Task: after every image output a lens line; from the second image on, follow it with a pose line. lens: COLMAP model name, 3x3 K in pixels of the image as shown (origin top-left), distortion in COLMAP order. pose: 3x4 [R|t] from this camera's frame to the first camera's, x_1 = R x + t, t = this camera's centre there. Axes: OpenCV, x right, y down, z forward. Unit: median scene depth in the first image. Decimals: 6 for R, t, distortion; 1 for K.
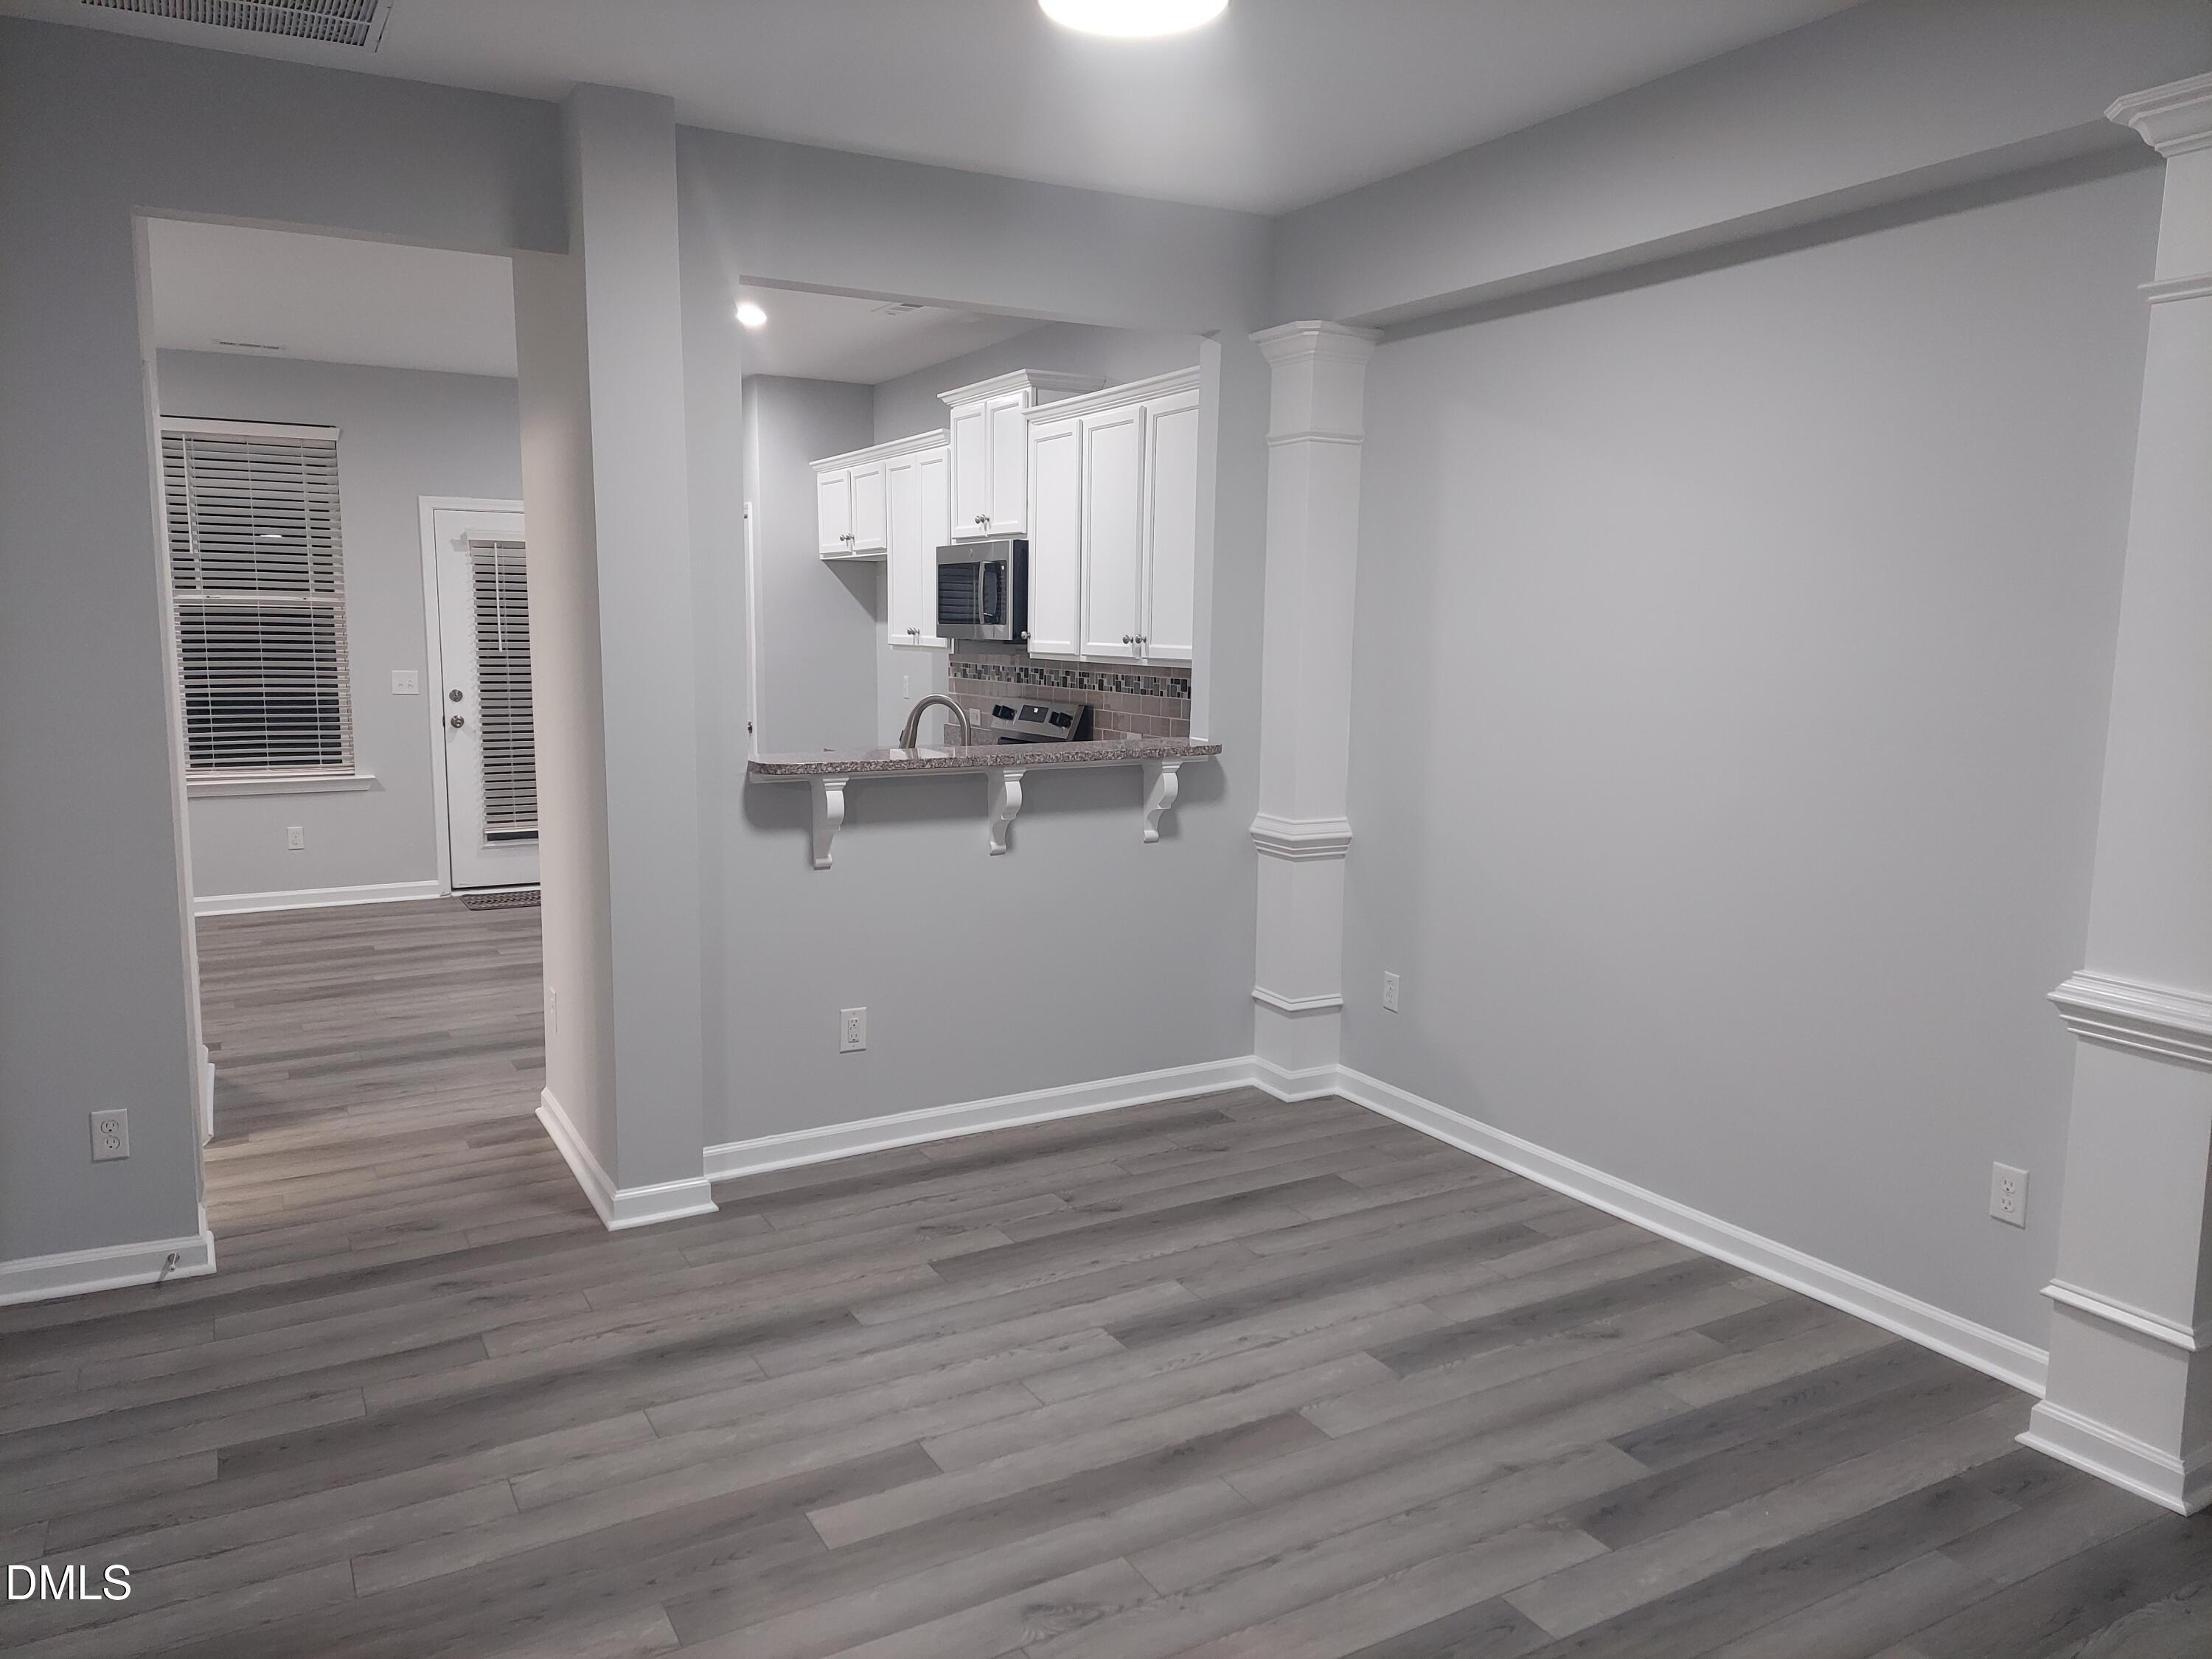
lens RADIAL K [[1559.7, 0, 1106.0], [0, 1559.7, 829.5], [0, 0, 1]] dist [0.004489, 0.000625]
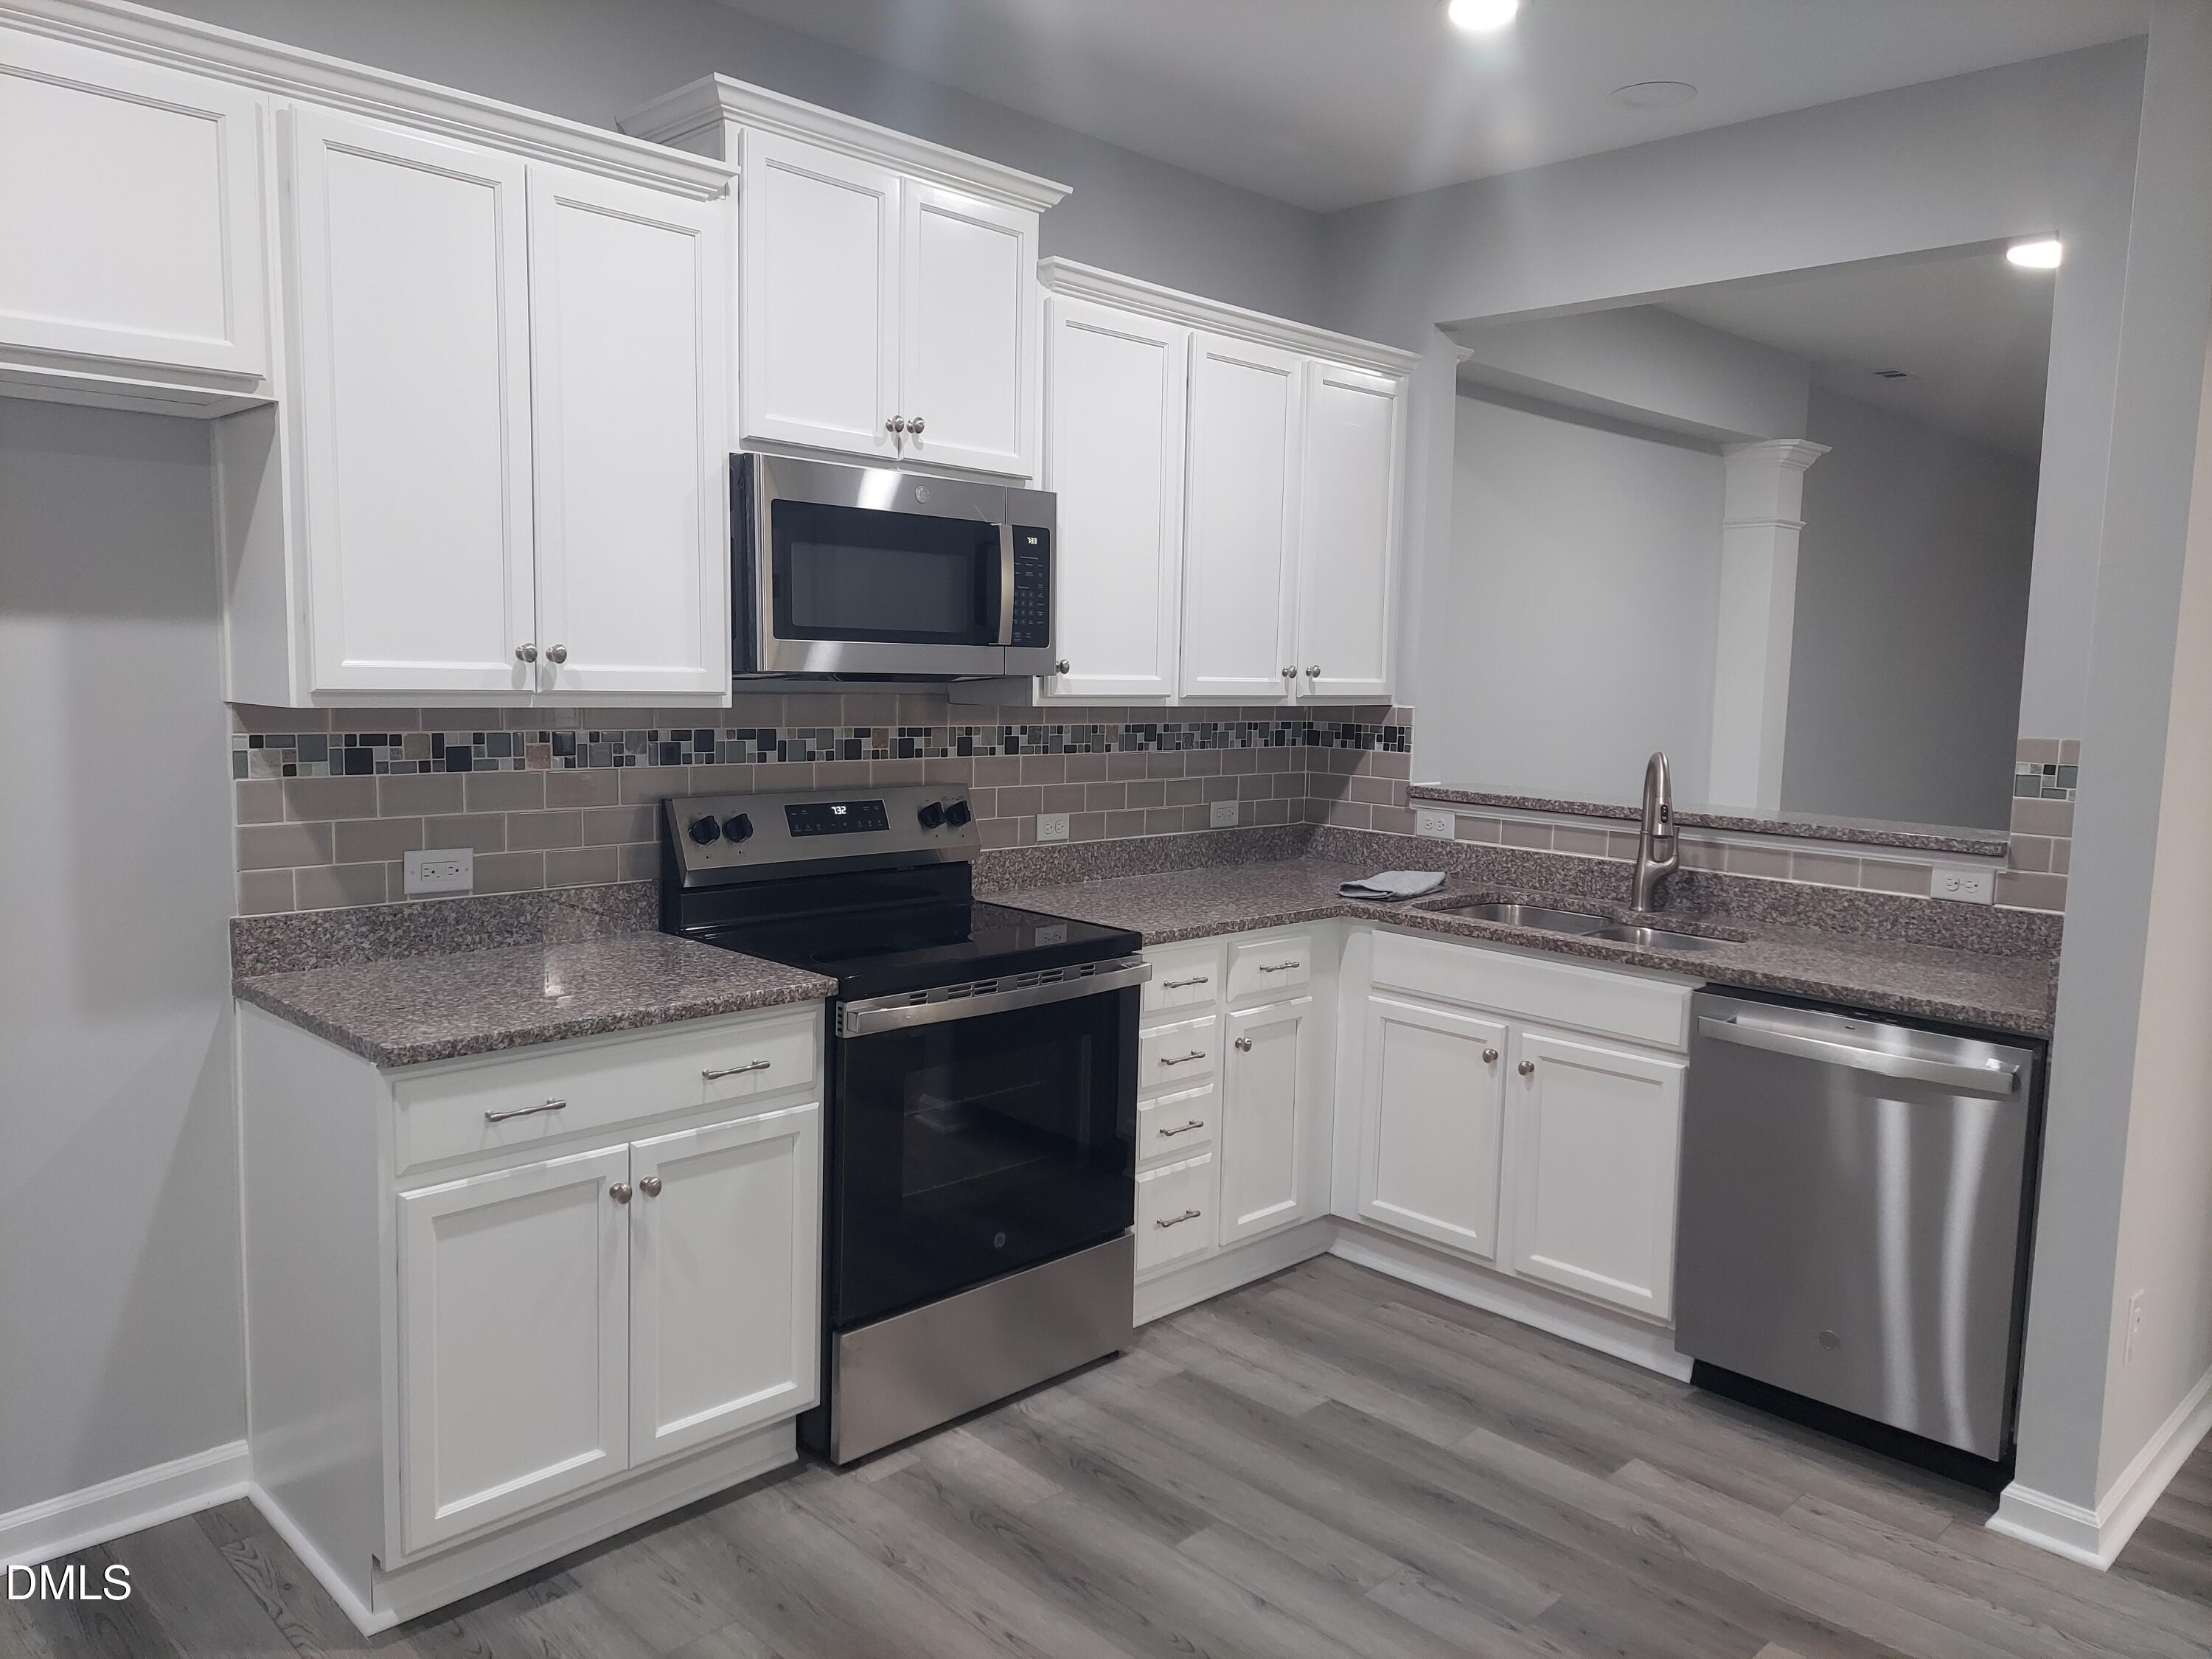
lens RADIAL K [[1559.7, 0, 1106.0], [0, 1559.7, 829.5], [0, 0, 1]] dist [0.004489, 0.000625]
pose [[-0.264572, -0.124698, 0.956270, -0.704956], [0.096029, 0.983270, 0.154788, -0.178570], [-0.959573, 0.132782, -0.248171, 1.327892]]
